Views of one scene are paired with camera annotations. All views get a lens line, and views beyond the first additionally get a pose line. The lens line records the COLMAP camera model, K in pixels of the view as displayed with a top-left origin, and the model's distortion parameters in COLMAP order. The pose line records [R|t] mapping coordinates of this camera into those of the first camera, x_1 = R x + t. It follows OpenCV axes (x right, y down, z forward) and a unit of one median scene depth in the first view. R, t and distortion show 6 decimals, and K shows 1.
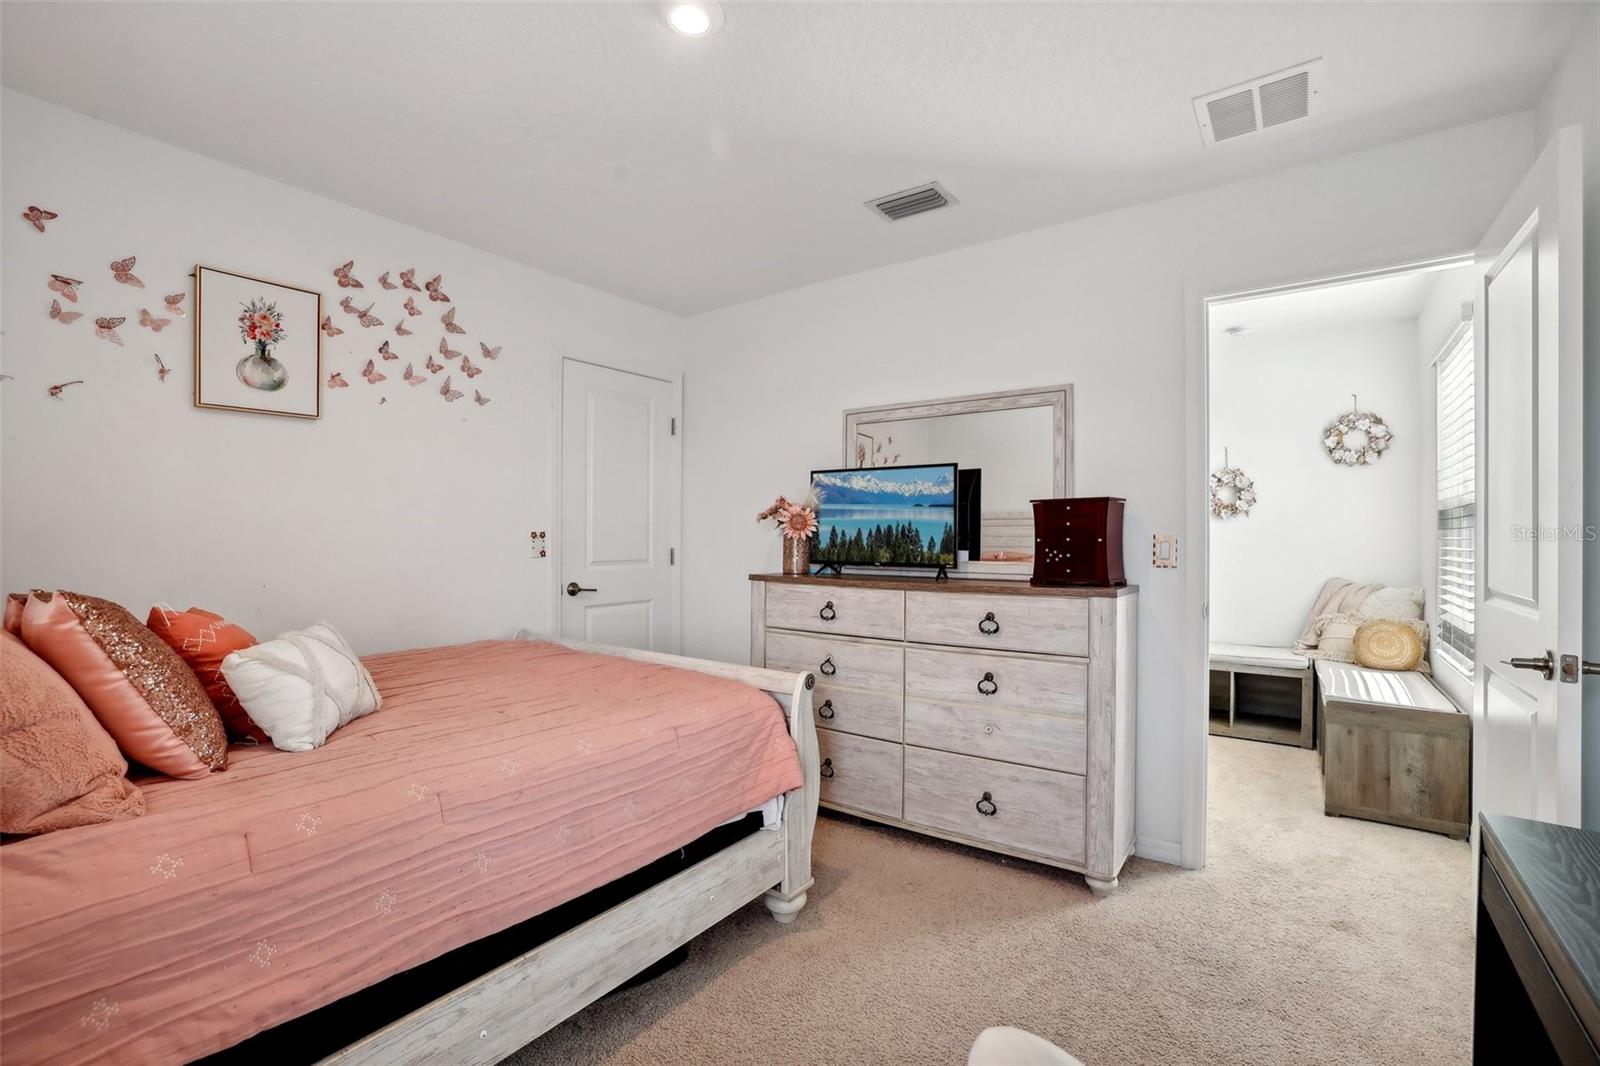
lens RADIAL K [[688.0, 0, 788.1], [0, 688.0, 532.5], [0, 0, 1]] dist [-0.014044, 0.000111]
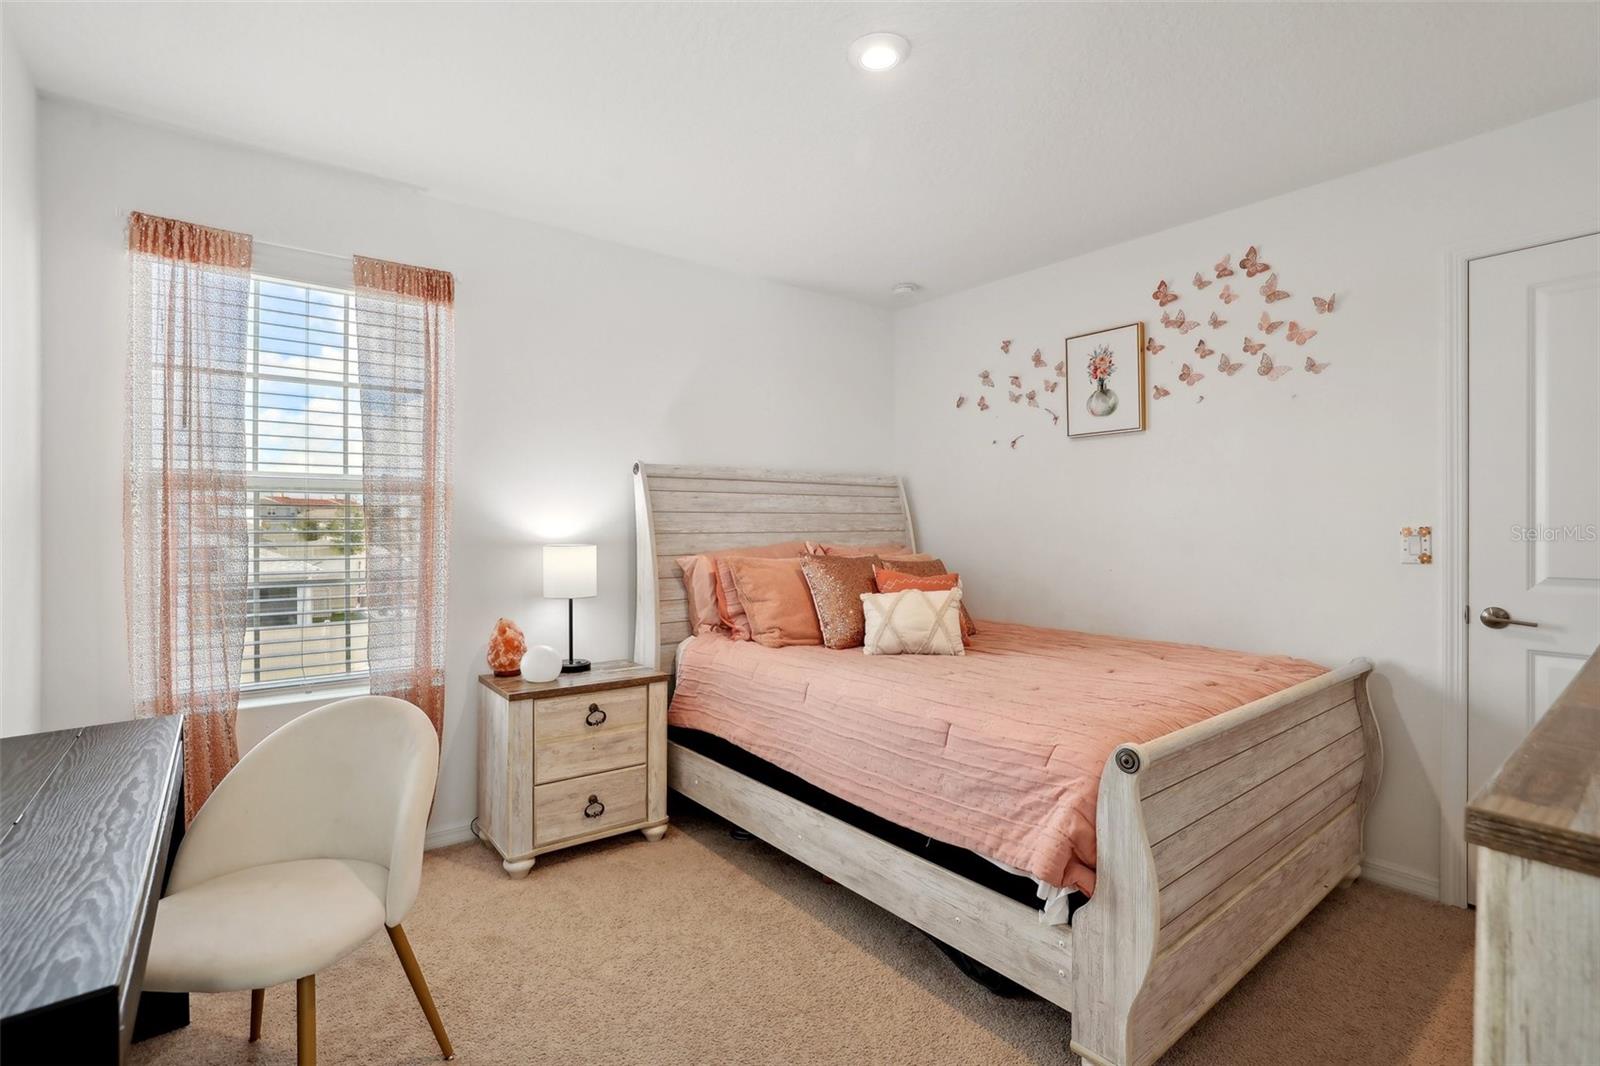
lens RADIAL K [[730.6, 0, 807.0], [0, 730.6, 526.4], [0, 0, 1]] dist [-0.042096, 0.000028]
pose [[-0.232838, -0.006968, -0.972491, 0.623824], [-0.004413, 0.999972, -0.006109, 0.006658], [0.972506, 0.002870, -0.232862, 0.724035]]
